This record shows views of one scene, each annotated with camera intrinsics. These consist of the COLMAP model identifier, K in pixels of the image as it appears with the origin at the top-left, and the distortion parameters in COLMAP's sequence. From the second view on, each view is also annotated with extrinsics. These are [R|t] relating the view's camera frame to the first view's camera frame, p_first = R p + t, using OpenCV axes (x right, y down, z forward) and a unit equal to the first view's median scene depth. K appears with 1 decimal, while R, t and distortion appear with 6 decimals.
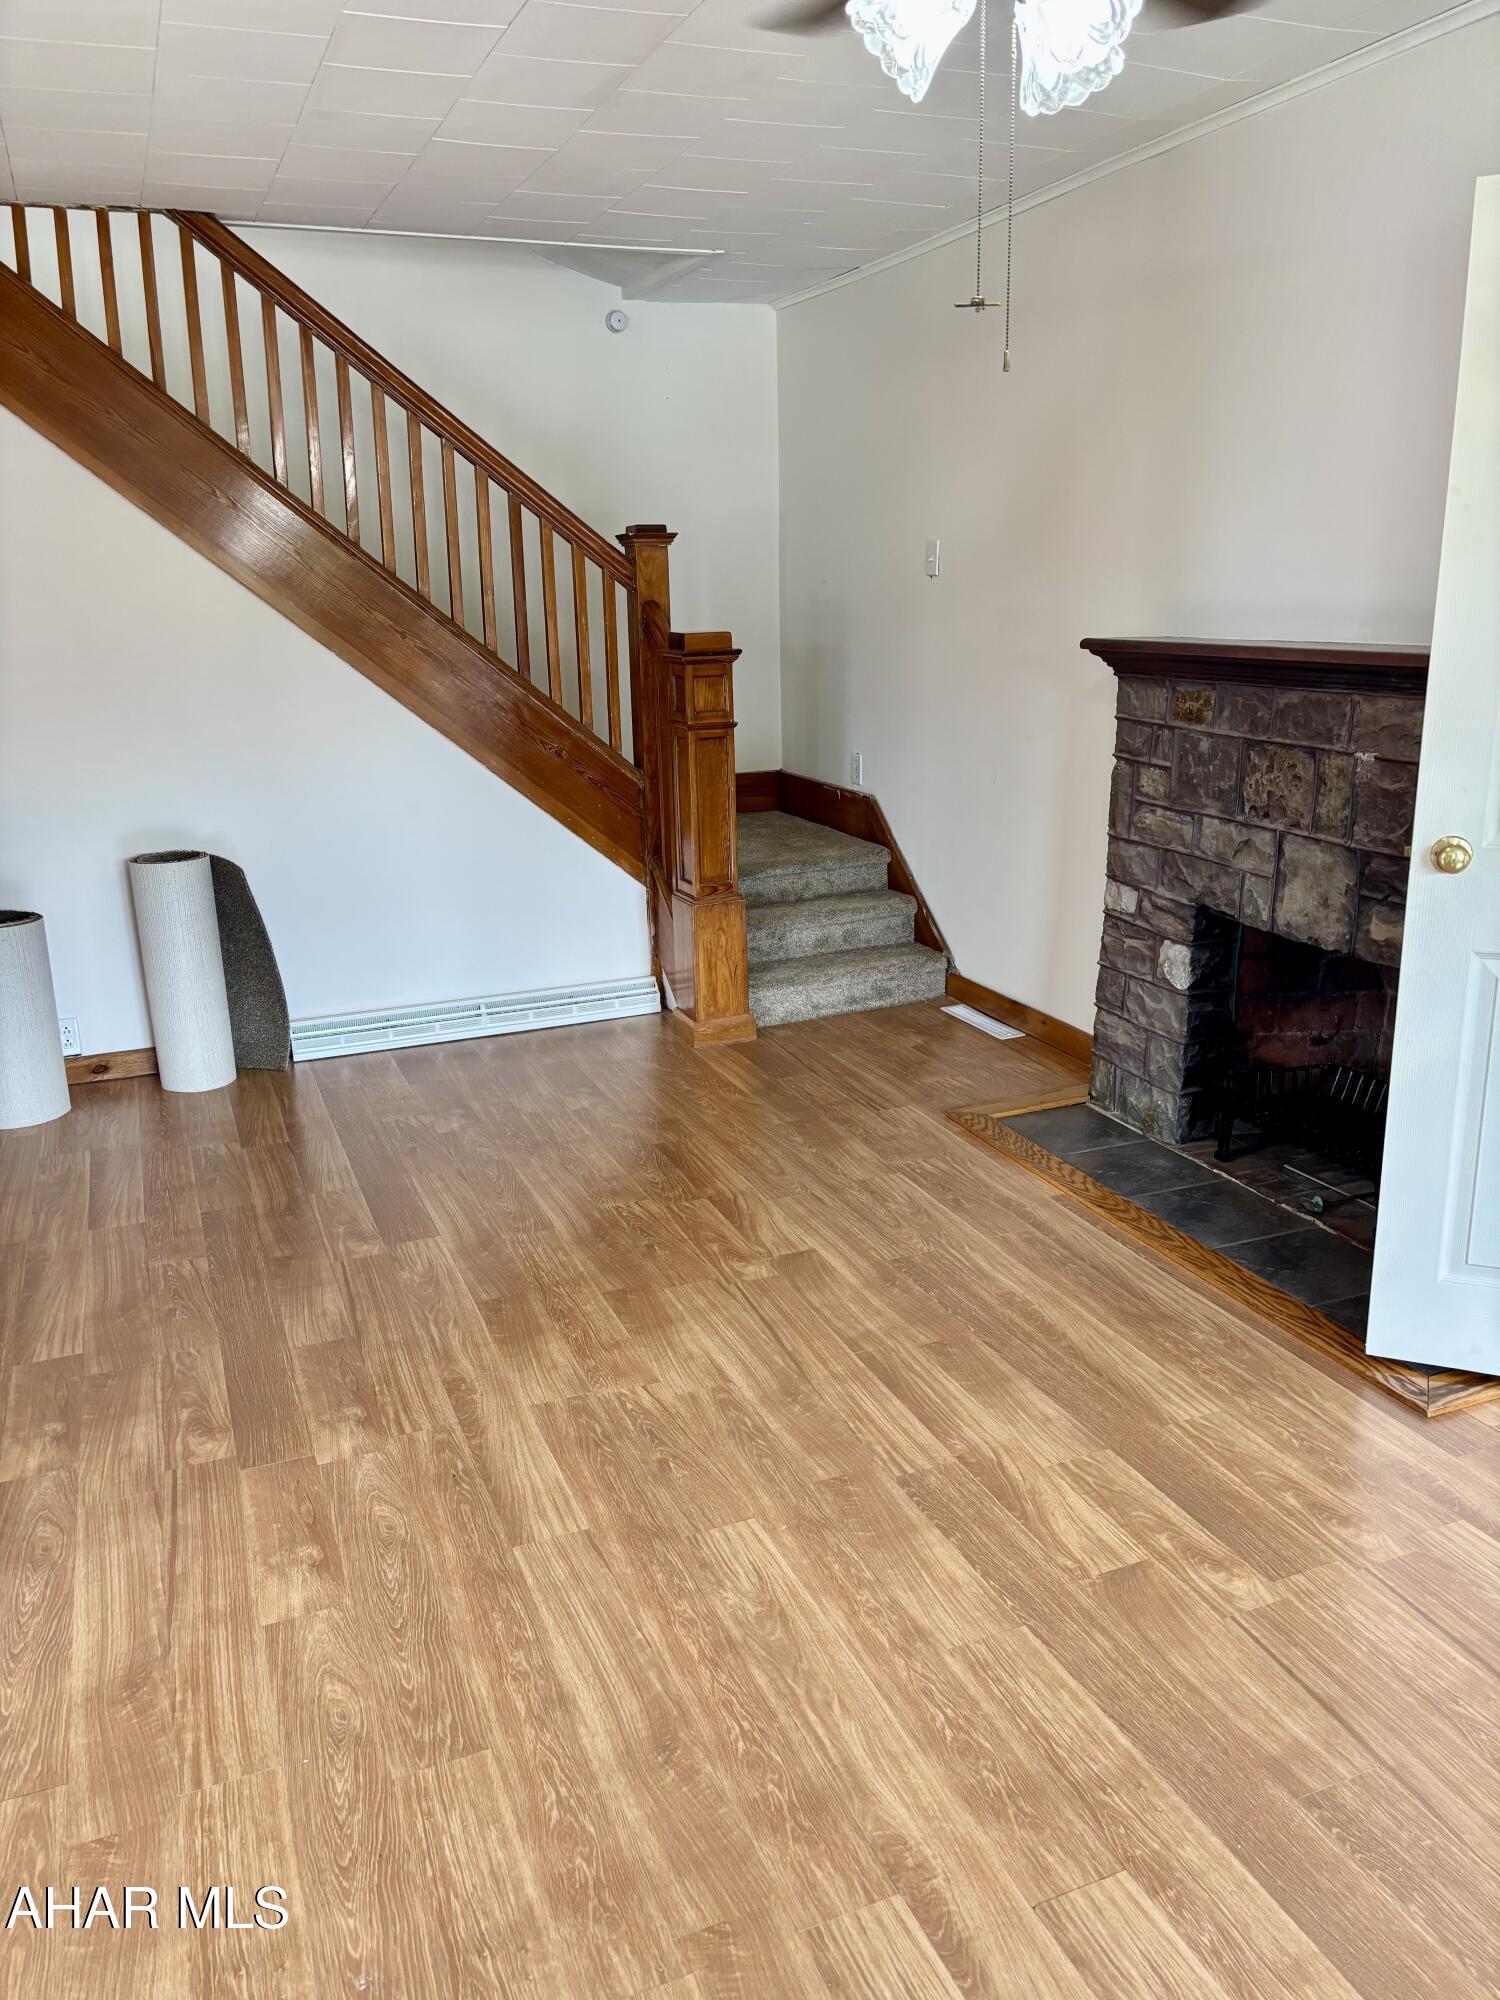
lens RADIAL K [[1541.2, 0, 755.5], [0, 1541.2, 1011.5], [0, 0, 1]] dist [0.055027, 0.000409]
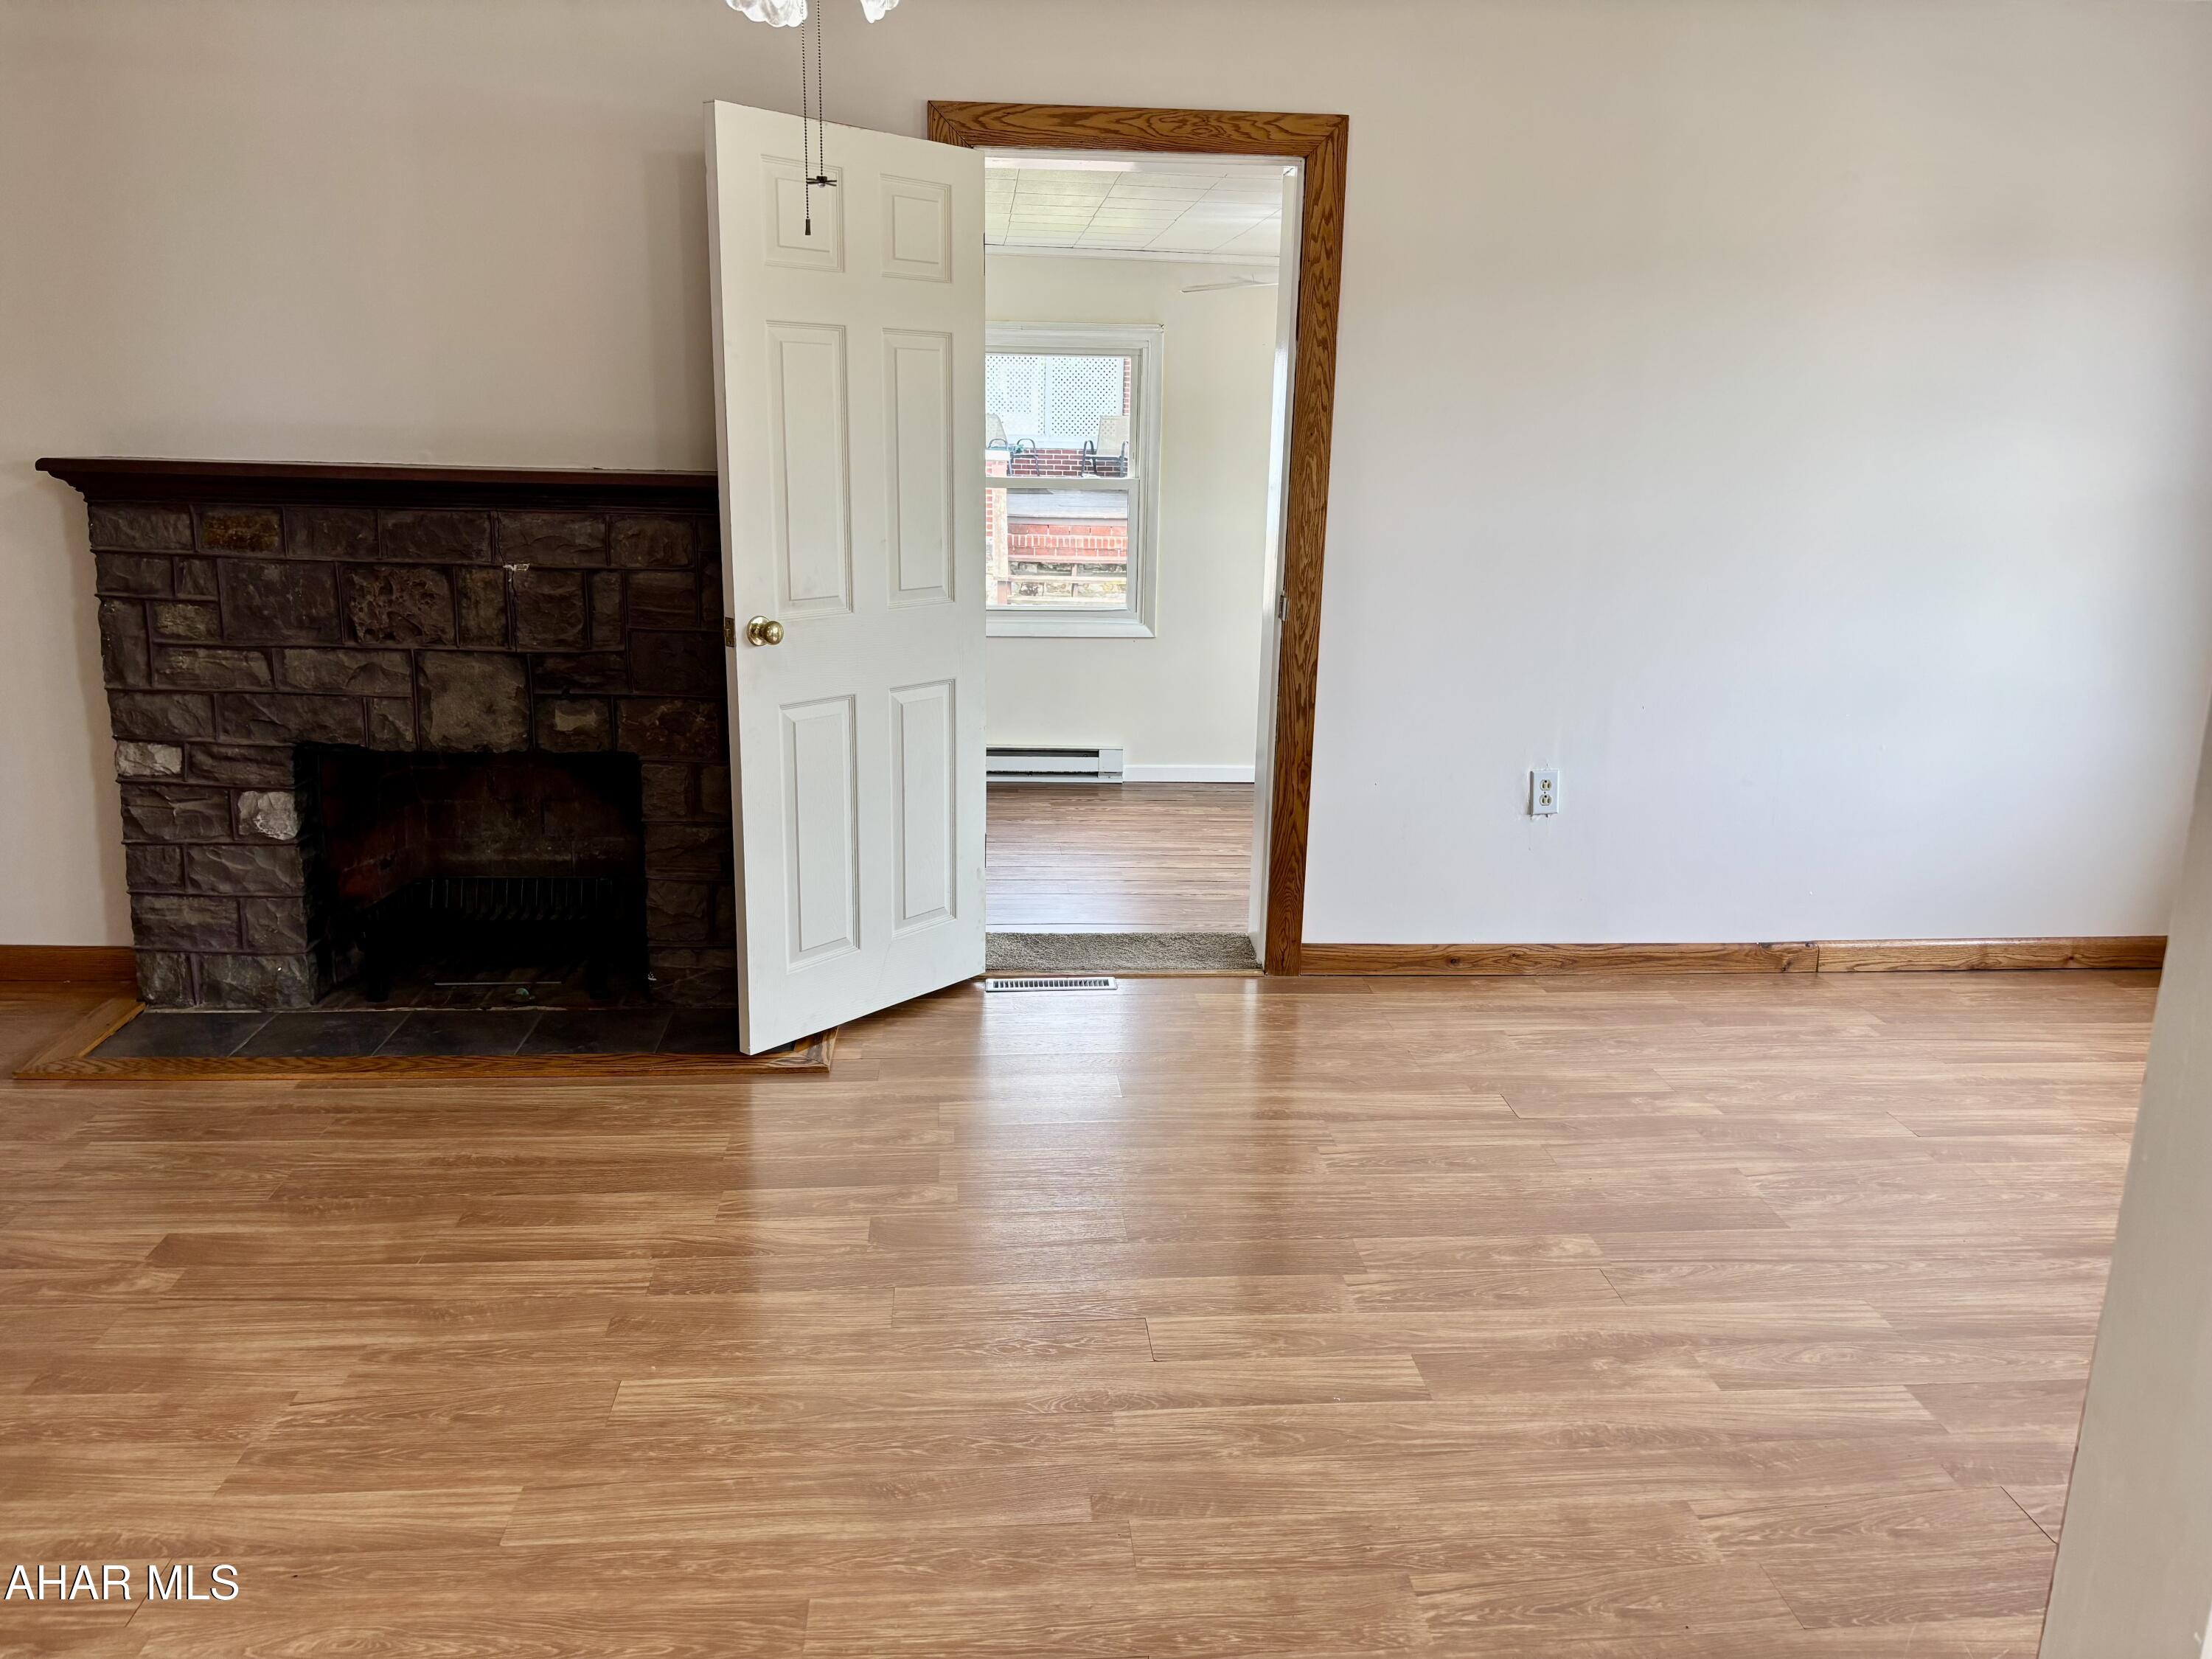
lens RADIAL K [[1704.5, 0, 1106.0], [0, 1704.5, 829.5], [0, 0, 1]] dist [0.055027, 0.000409]
pose [[0.305861, -0.205657, 0.929599, -0.575345], [0.233174, 0.962837, 0.136290, -0.050172], [-0.923081, 0.175073, 0.342448, 0.218835]]
